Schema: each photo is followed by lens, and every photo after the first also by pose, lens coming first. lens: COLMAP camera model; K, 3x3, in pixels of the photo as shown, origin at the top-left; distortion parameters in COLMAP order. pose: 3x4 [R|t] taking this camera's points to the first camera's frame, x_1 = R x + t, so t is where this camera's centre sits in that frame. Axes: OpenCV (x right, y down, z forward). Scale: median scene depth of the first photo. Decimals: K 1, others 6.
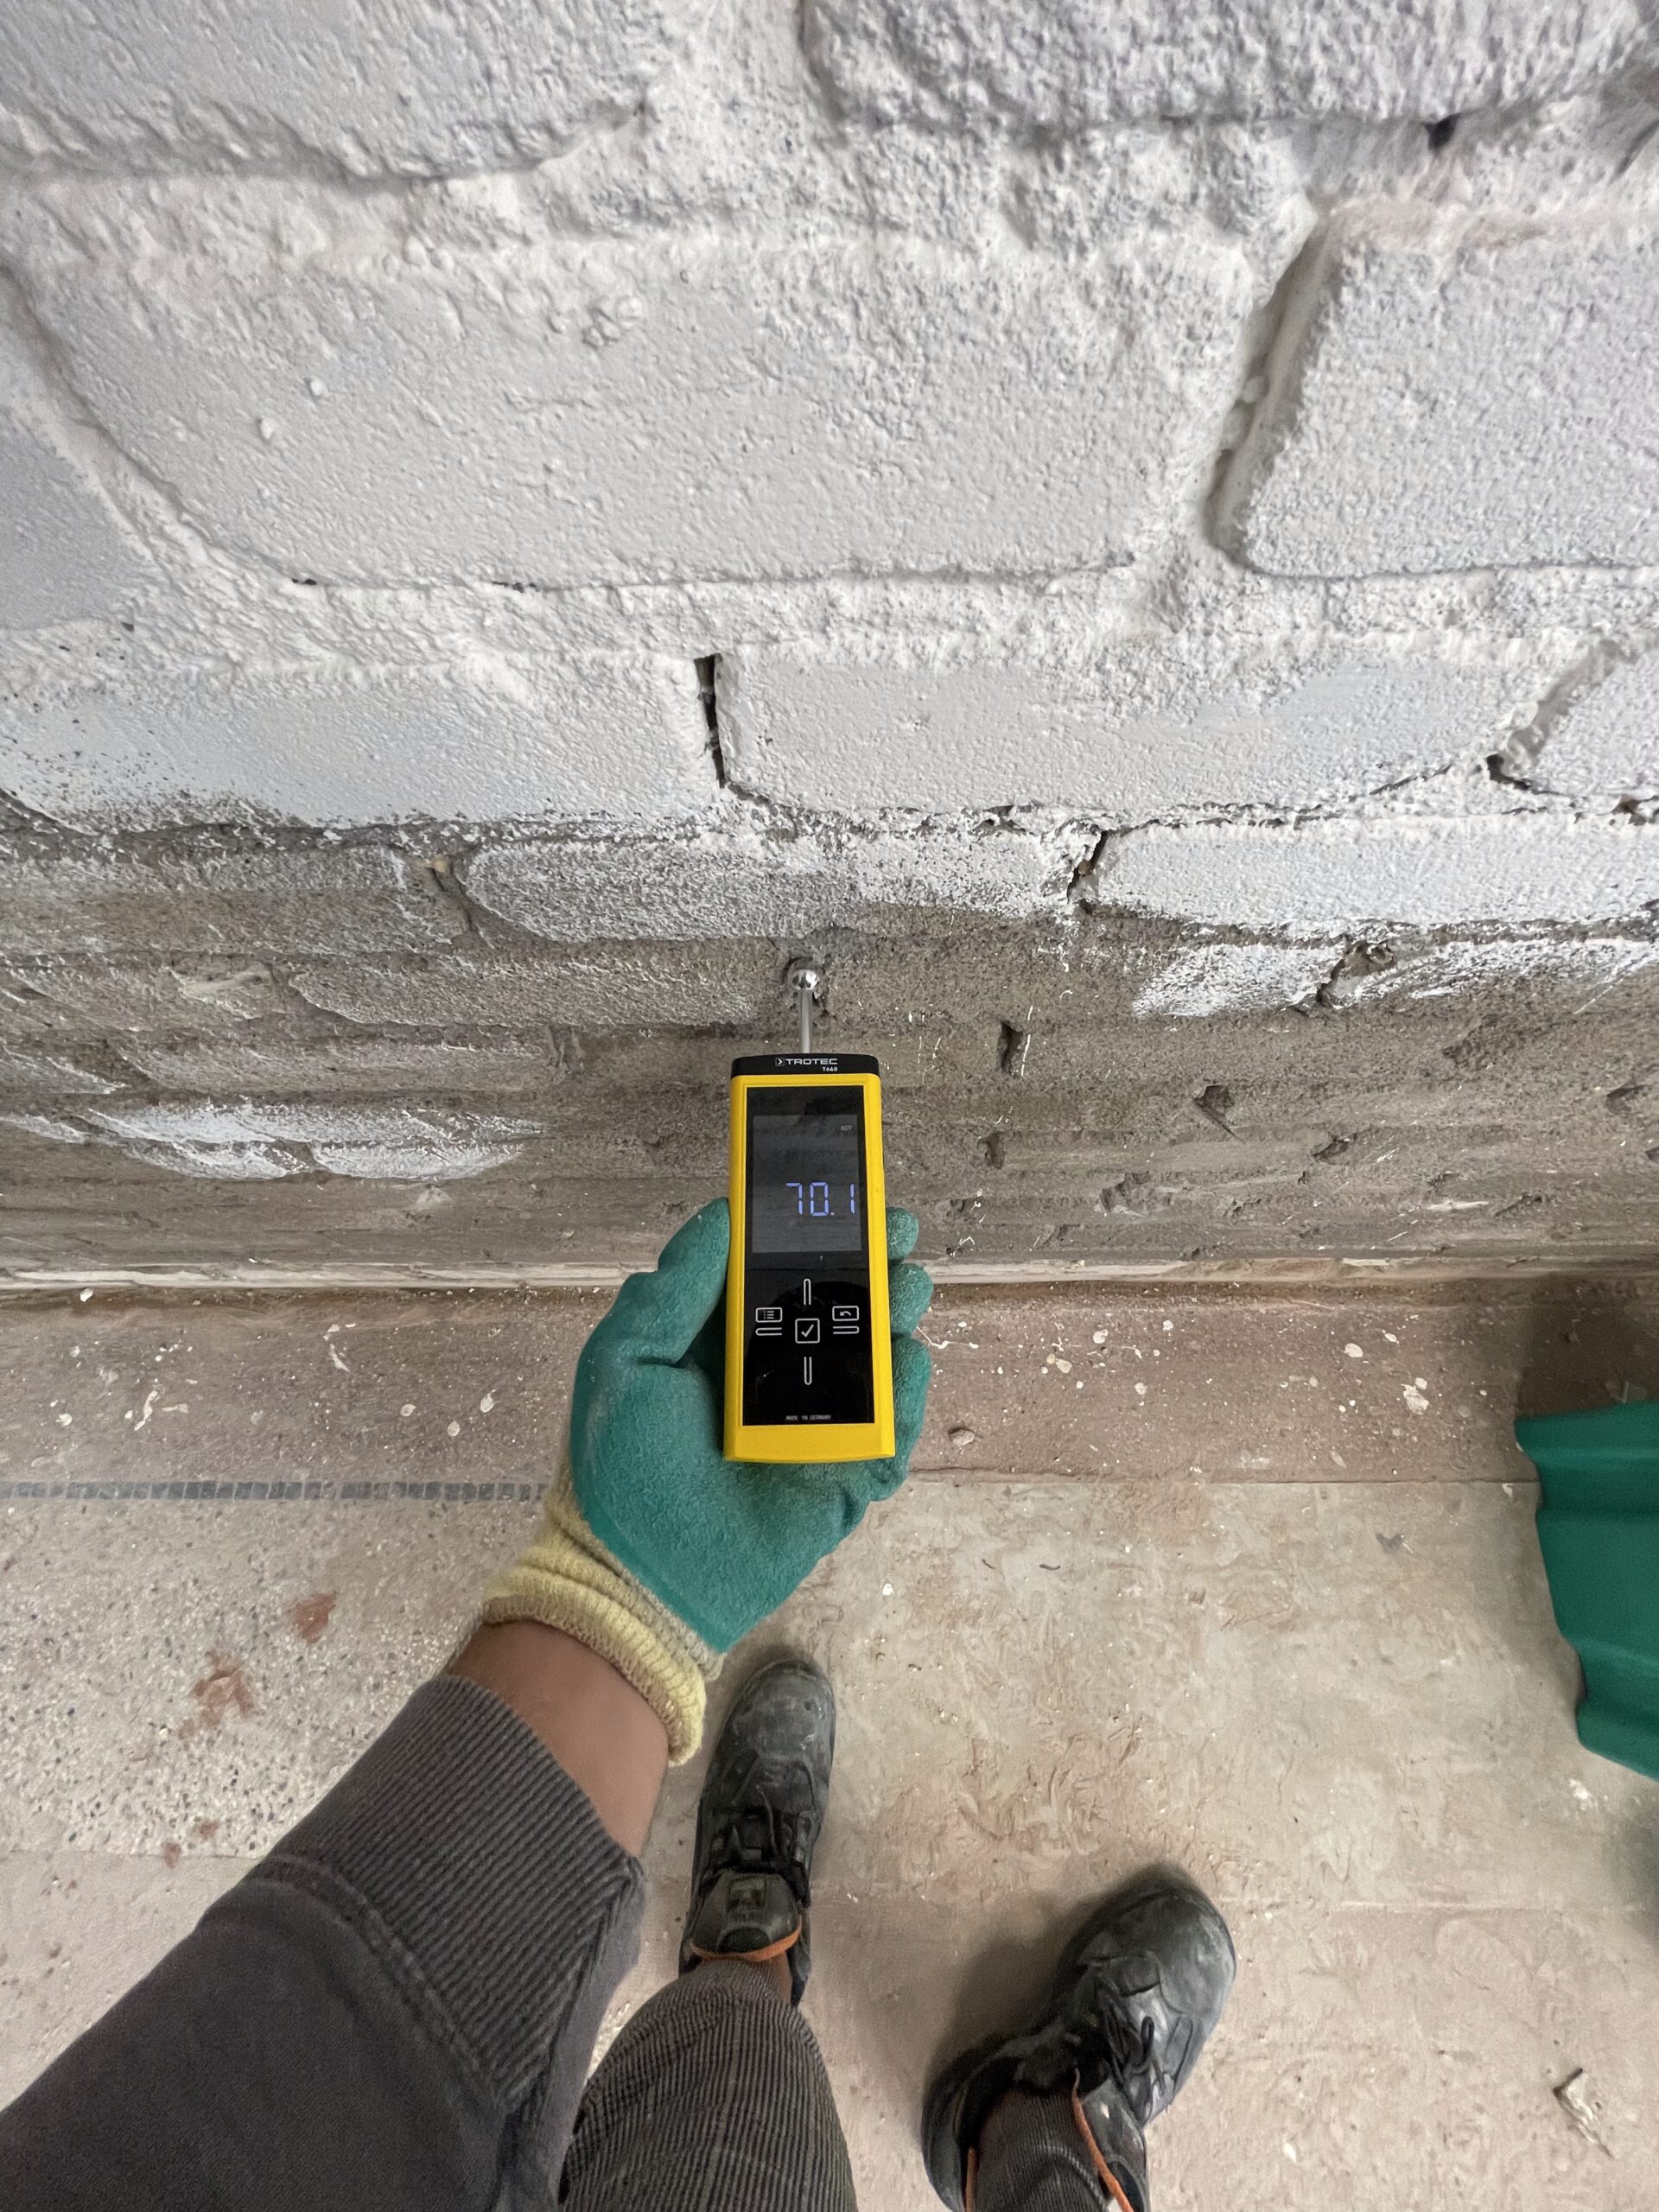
lens RADIAL K [[876.6, 0, 829.5], [0, 876.6, 1106.0], [0, 0, 1]] dist [0.008081, -0.000122]
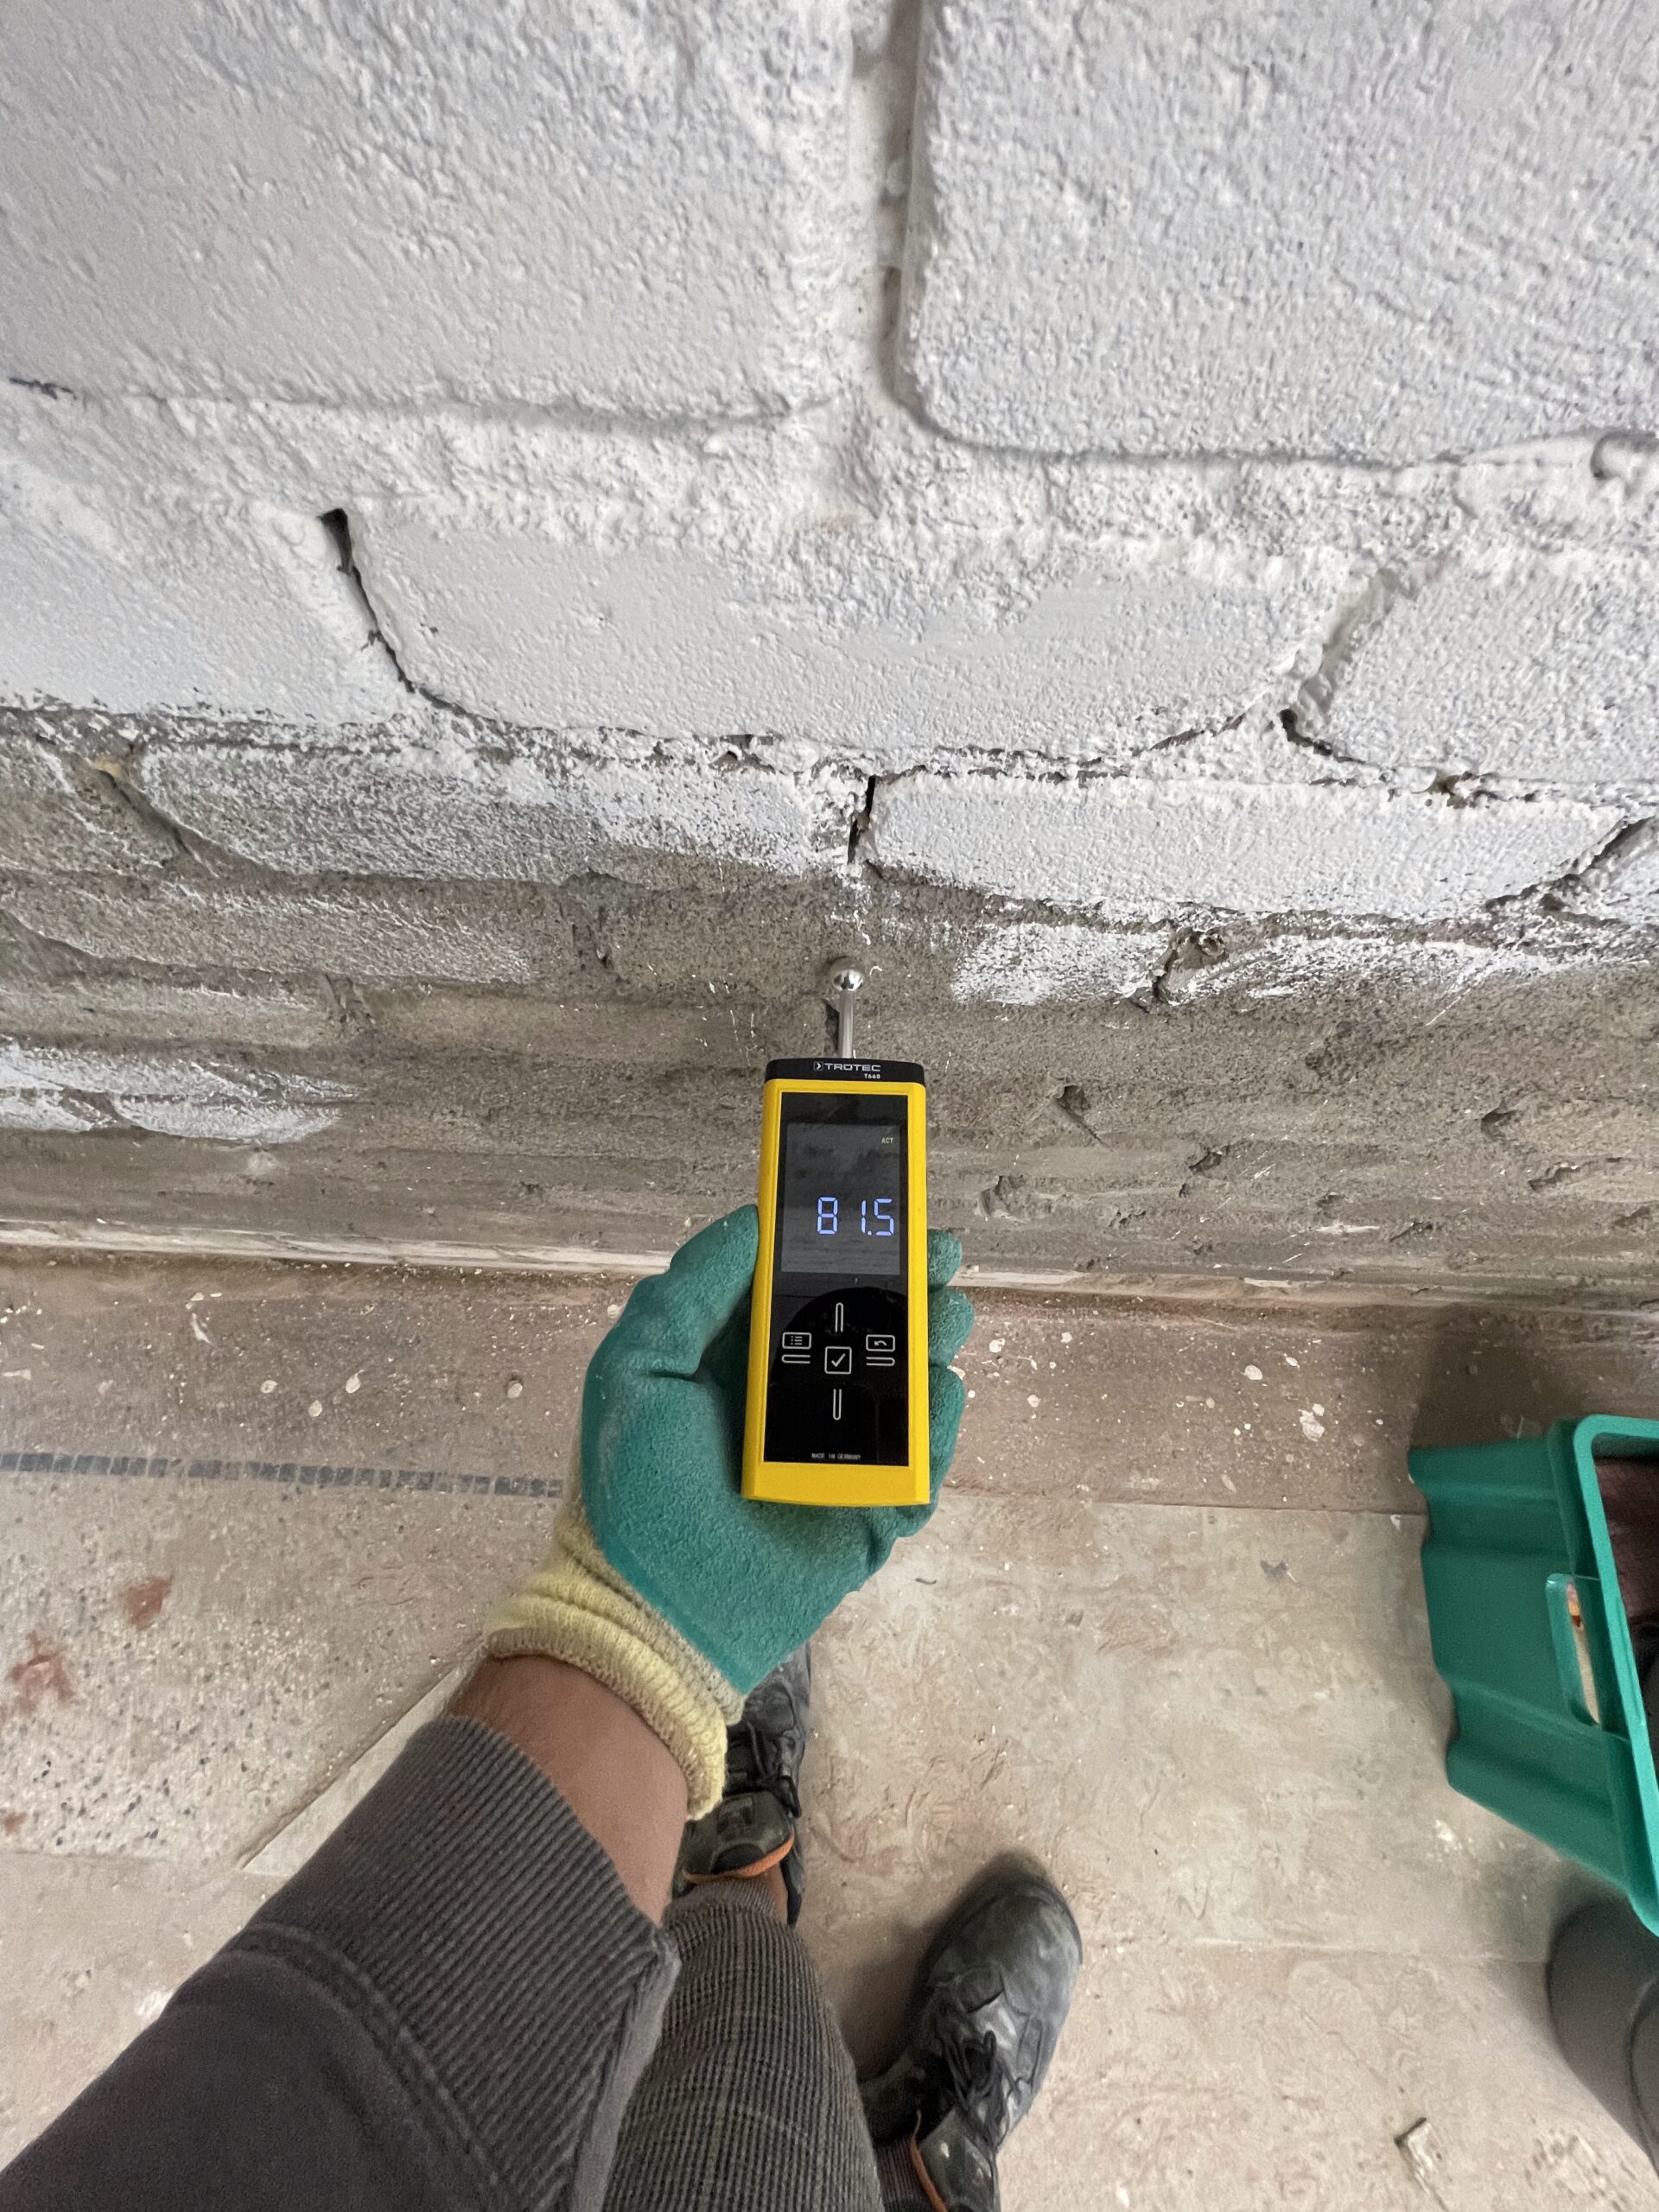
lens RADIAL K [[876.6, 0, 829.5], [0, 876.6, 1106.0], [0, 0, 1]] dist [0.008081, -0.000122]
pose [[0.998116, 0.056123, 0.024791, 0.221178], [-0.056257, 0.998405, 0.004762, 0.011642], [-0.024484, -0.006147, 0.999681, 0.098915]]
